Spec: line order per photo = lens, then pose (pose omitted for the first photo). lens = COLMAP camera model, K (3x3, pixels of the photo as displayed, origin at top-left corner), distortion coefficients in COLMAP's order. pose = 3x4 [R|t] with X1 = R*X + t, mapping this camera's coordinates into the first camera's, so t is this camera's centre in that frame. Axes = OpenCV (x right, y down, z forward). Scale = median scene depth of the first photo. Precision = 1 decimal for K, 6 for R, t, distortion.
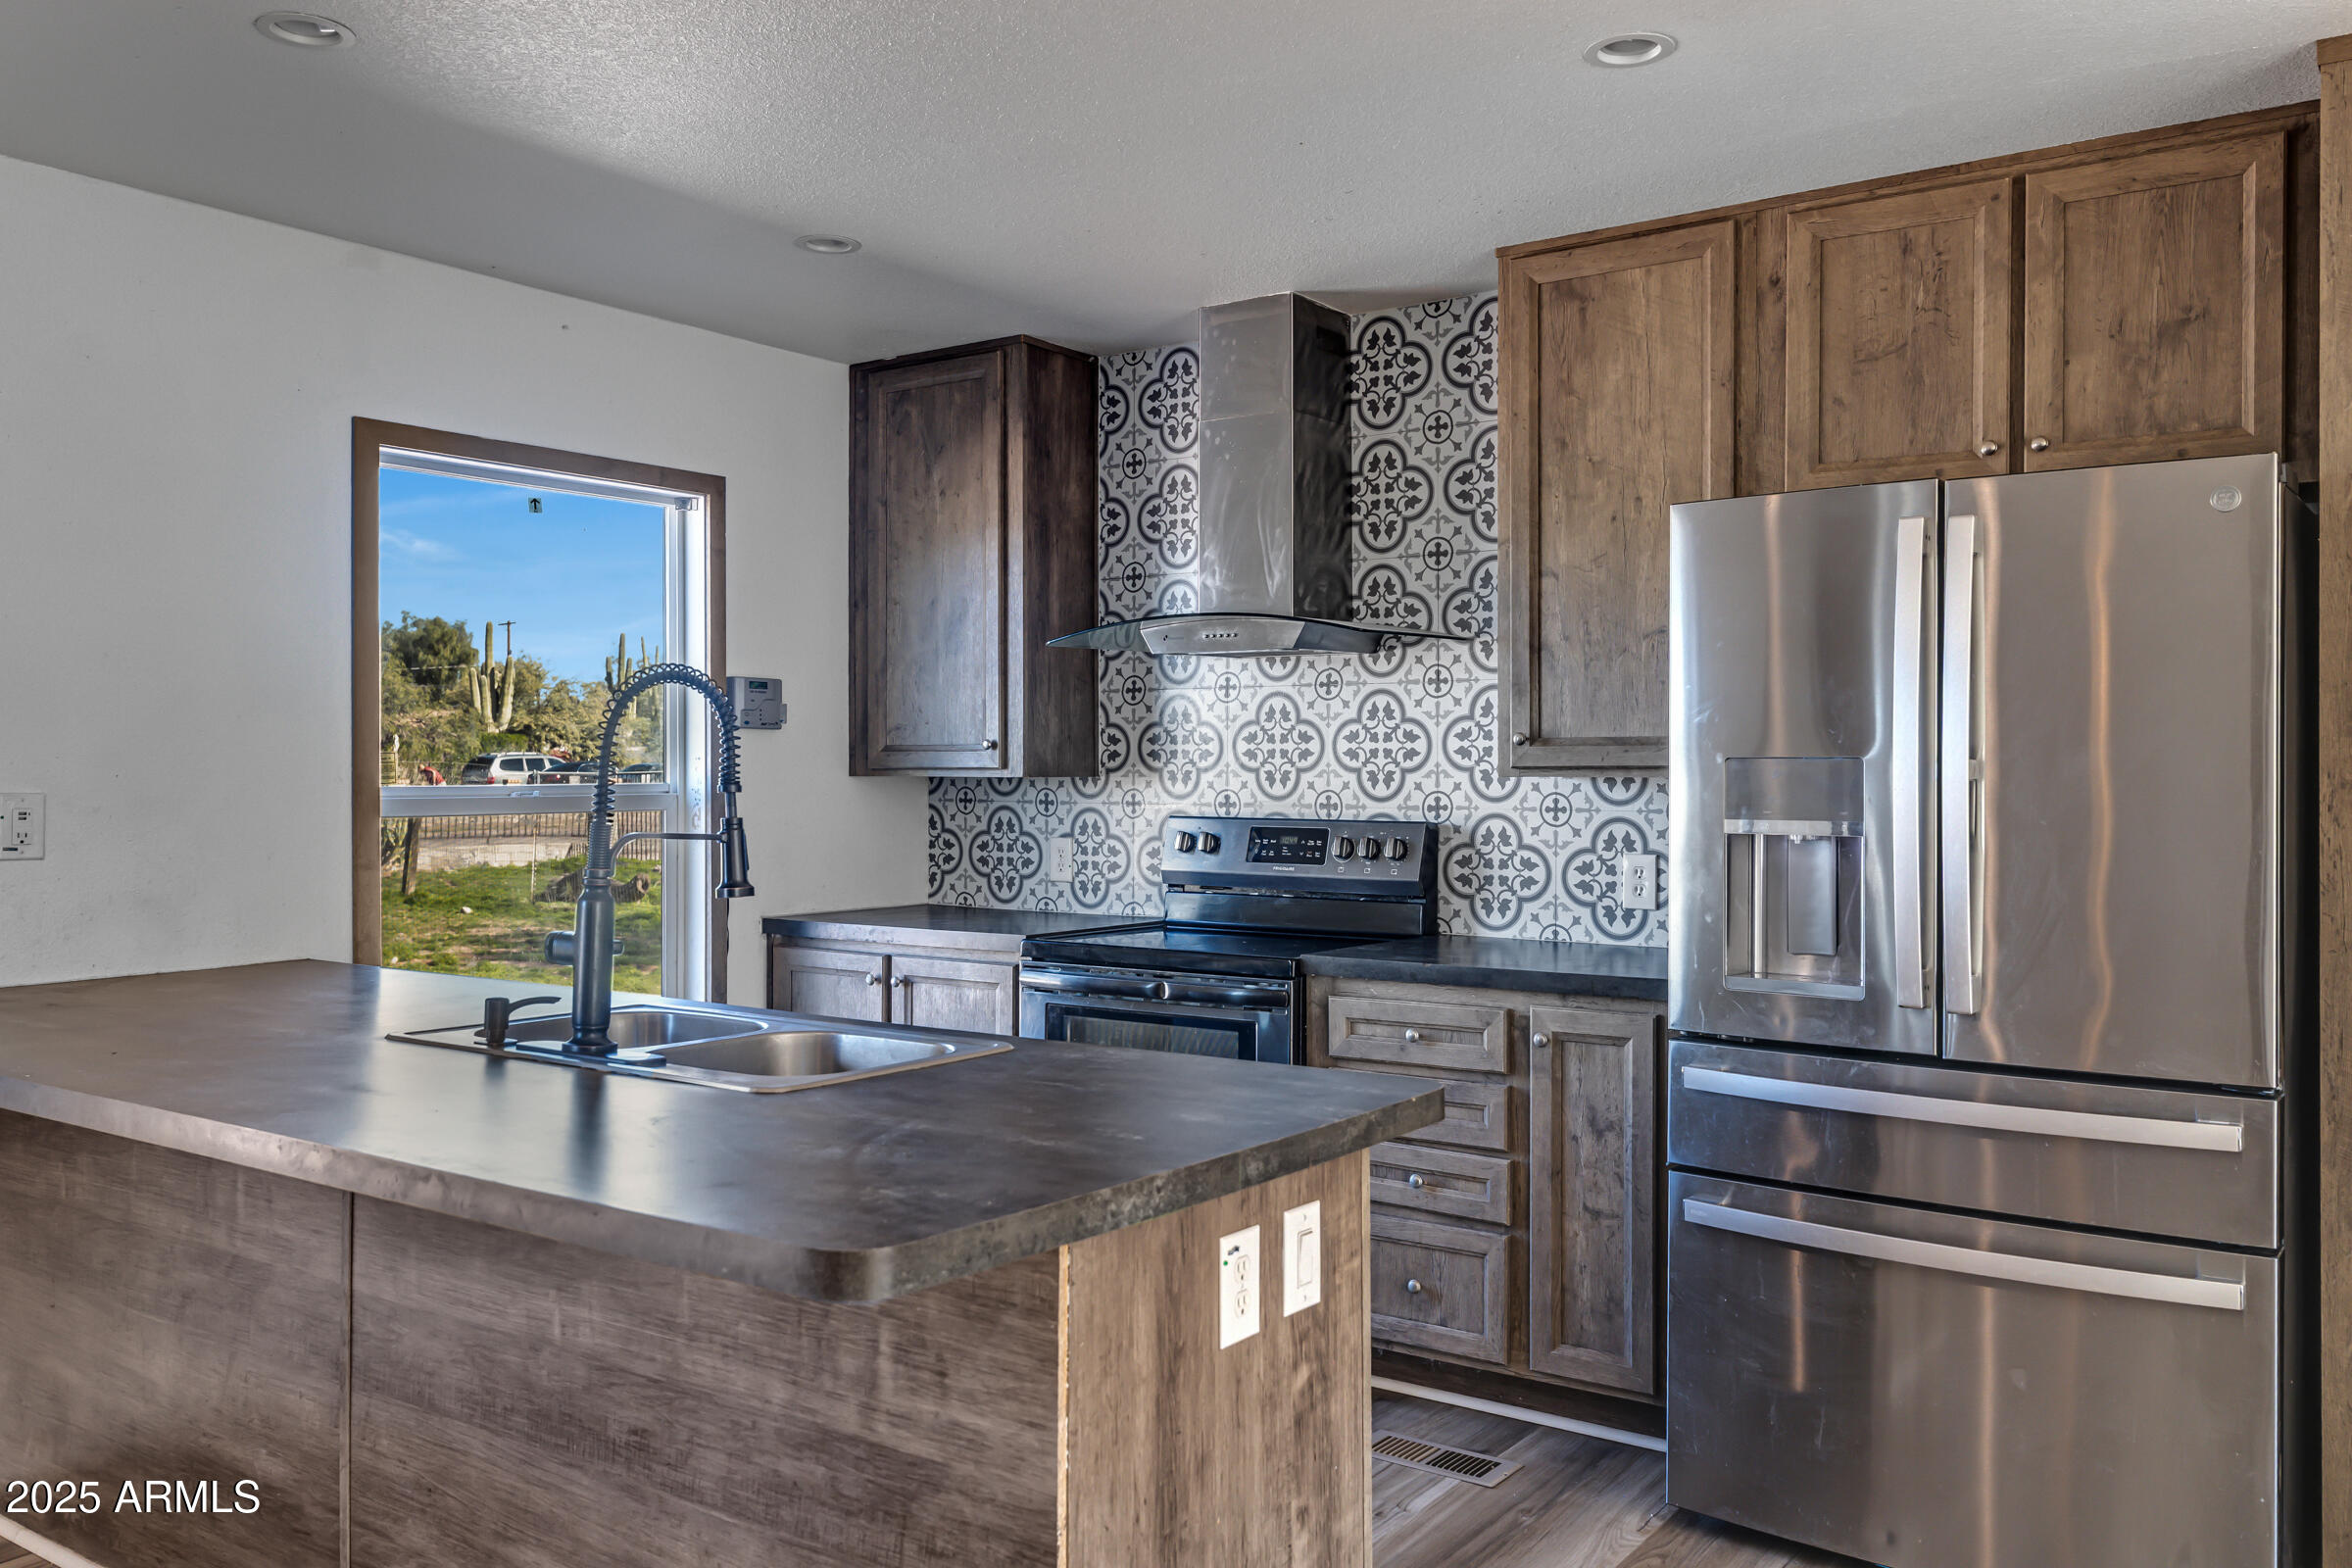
lens RADIAL K [[1866.6, 0, 1176.0], [0, 1866.6, 784.0], [0, 0, 1]] dist [0.005812, -0.000566]
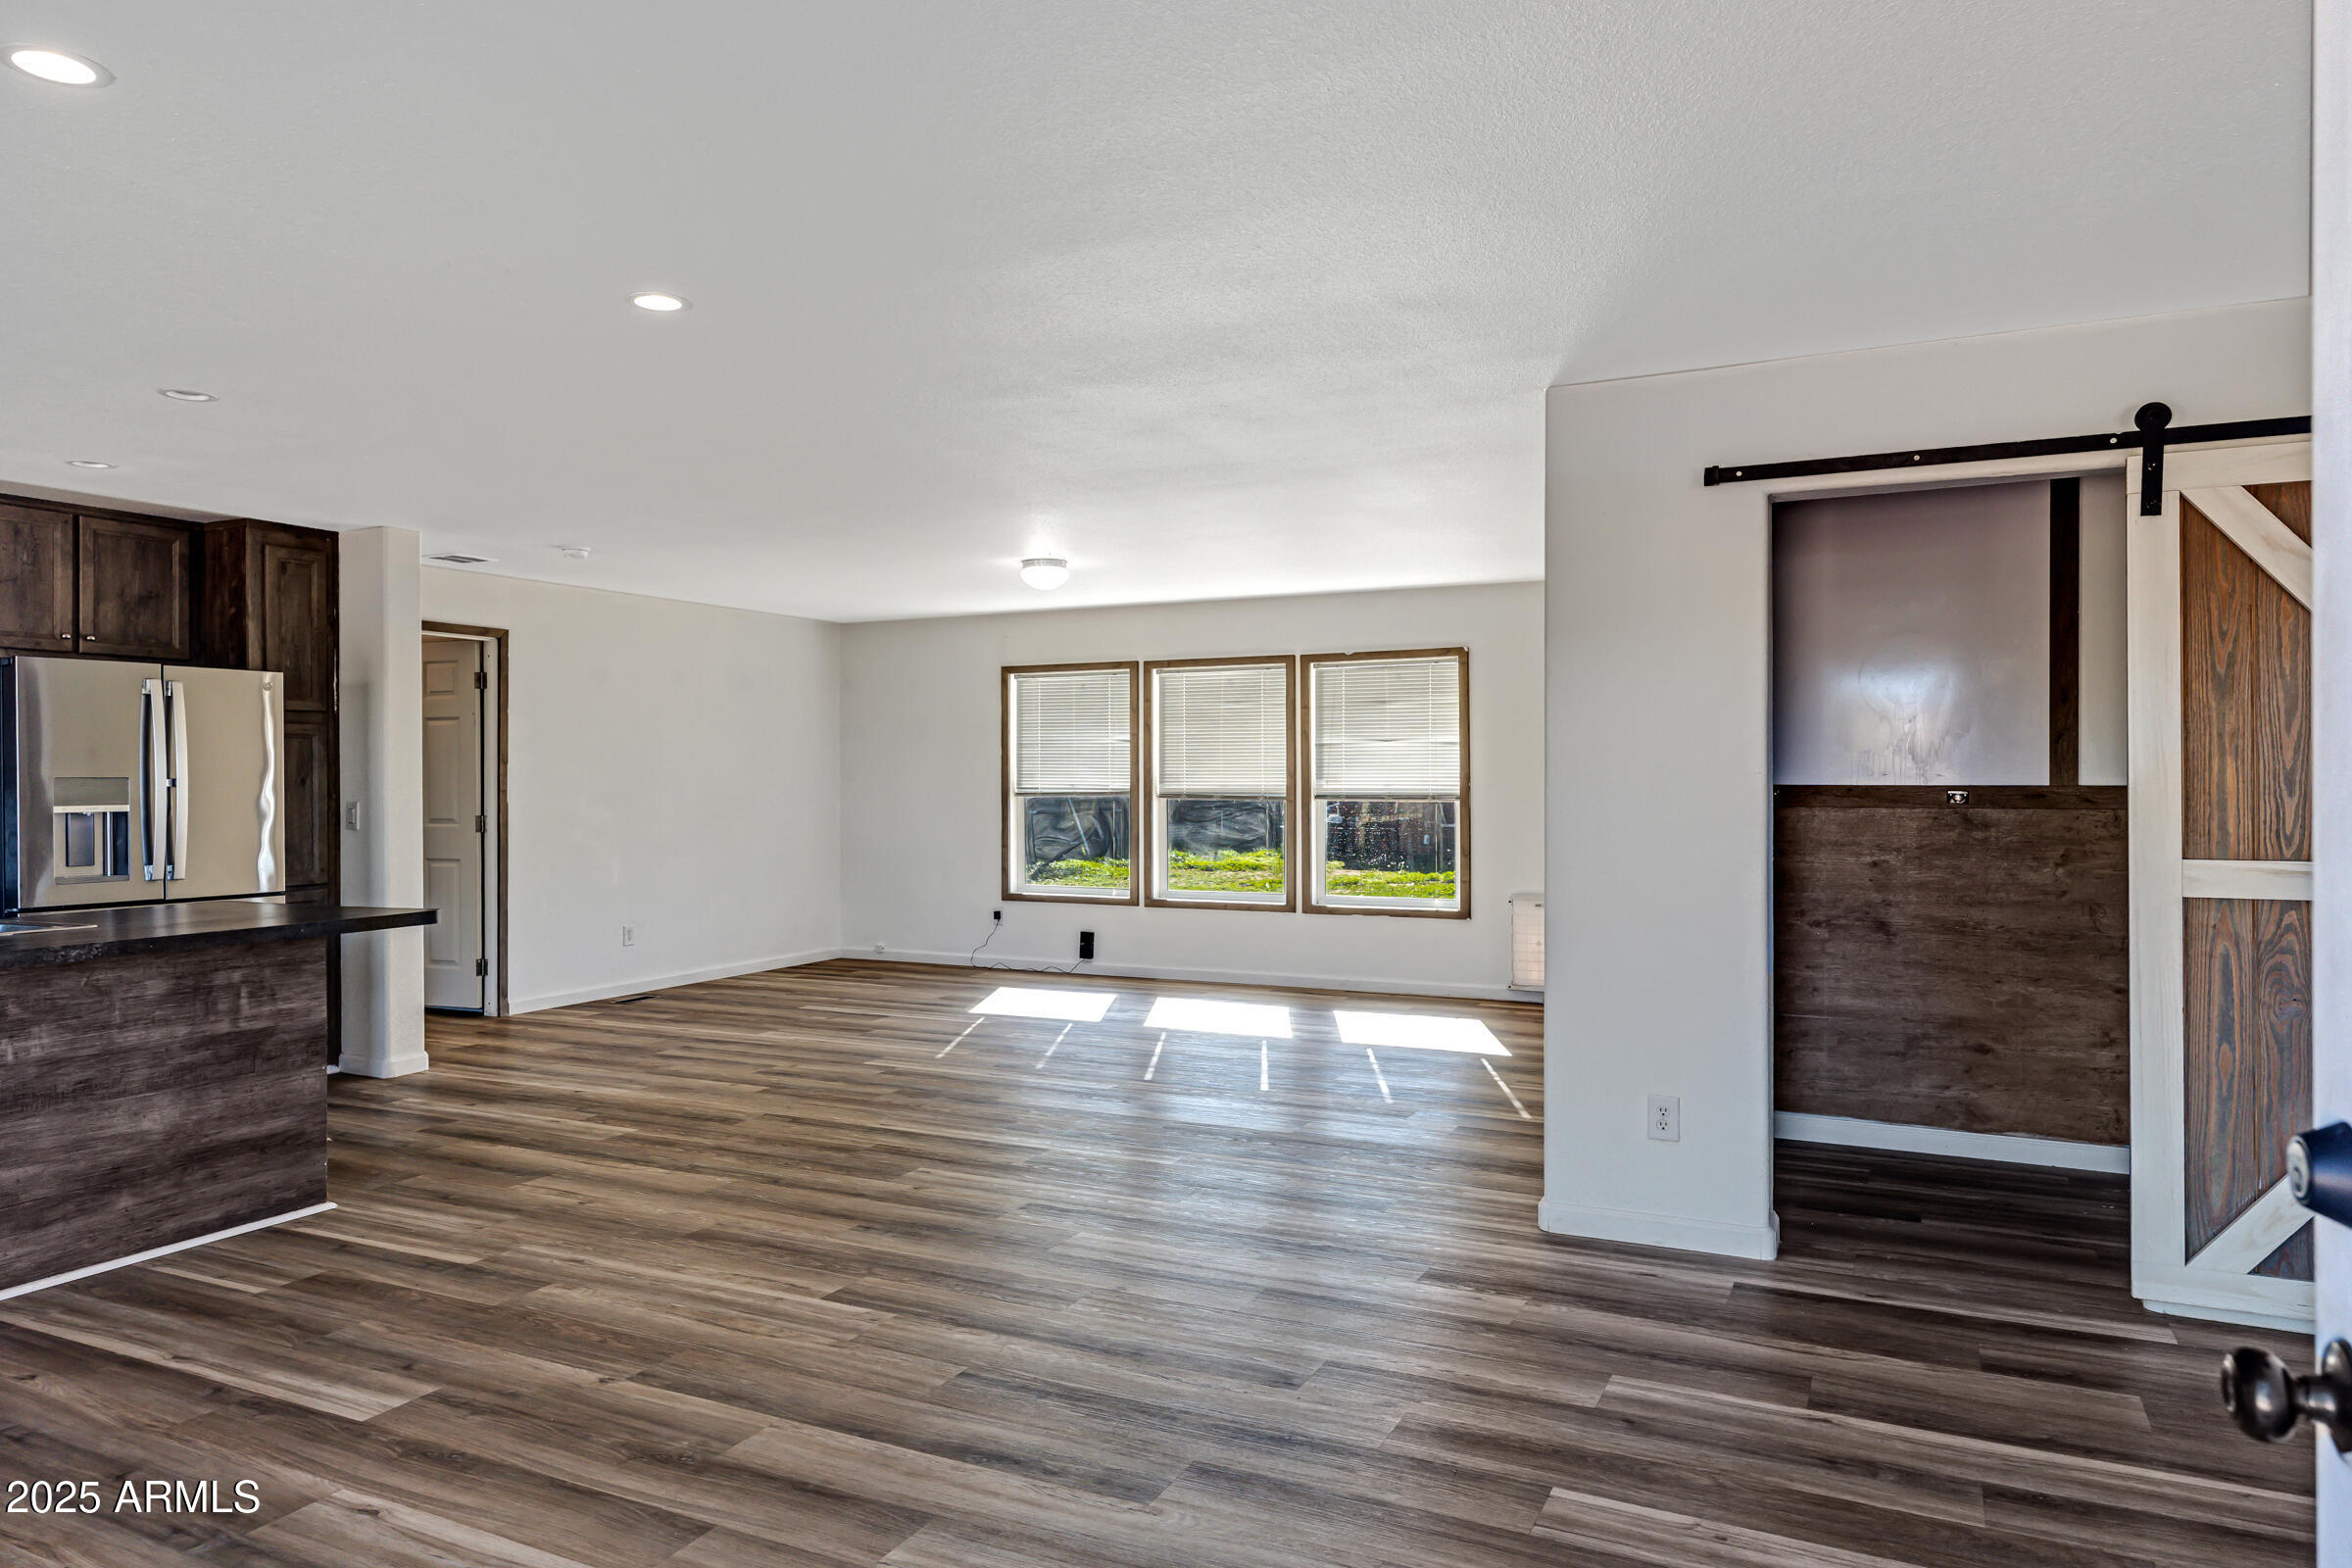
lens RADIAL K [[1459.0, 0, 1318.6], [0, 1459.0, 777.9], [0, 0, 1]] dist [-0.002482, -0.003389]
pose [[-0.234595, -0.001592, 0.972092, -1.668595], [0.010246, 0.999939, 0.004110, -0.006227], [-0.972039, 0.010925, -0.234564, -0.024503]]
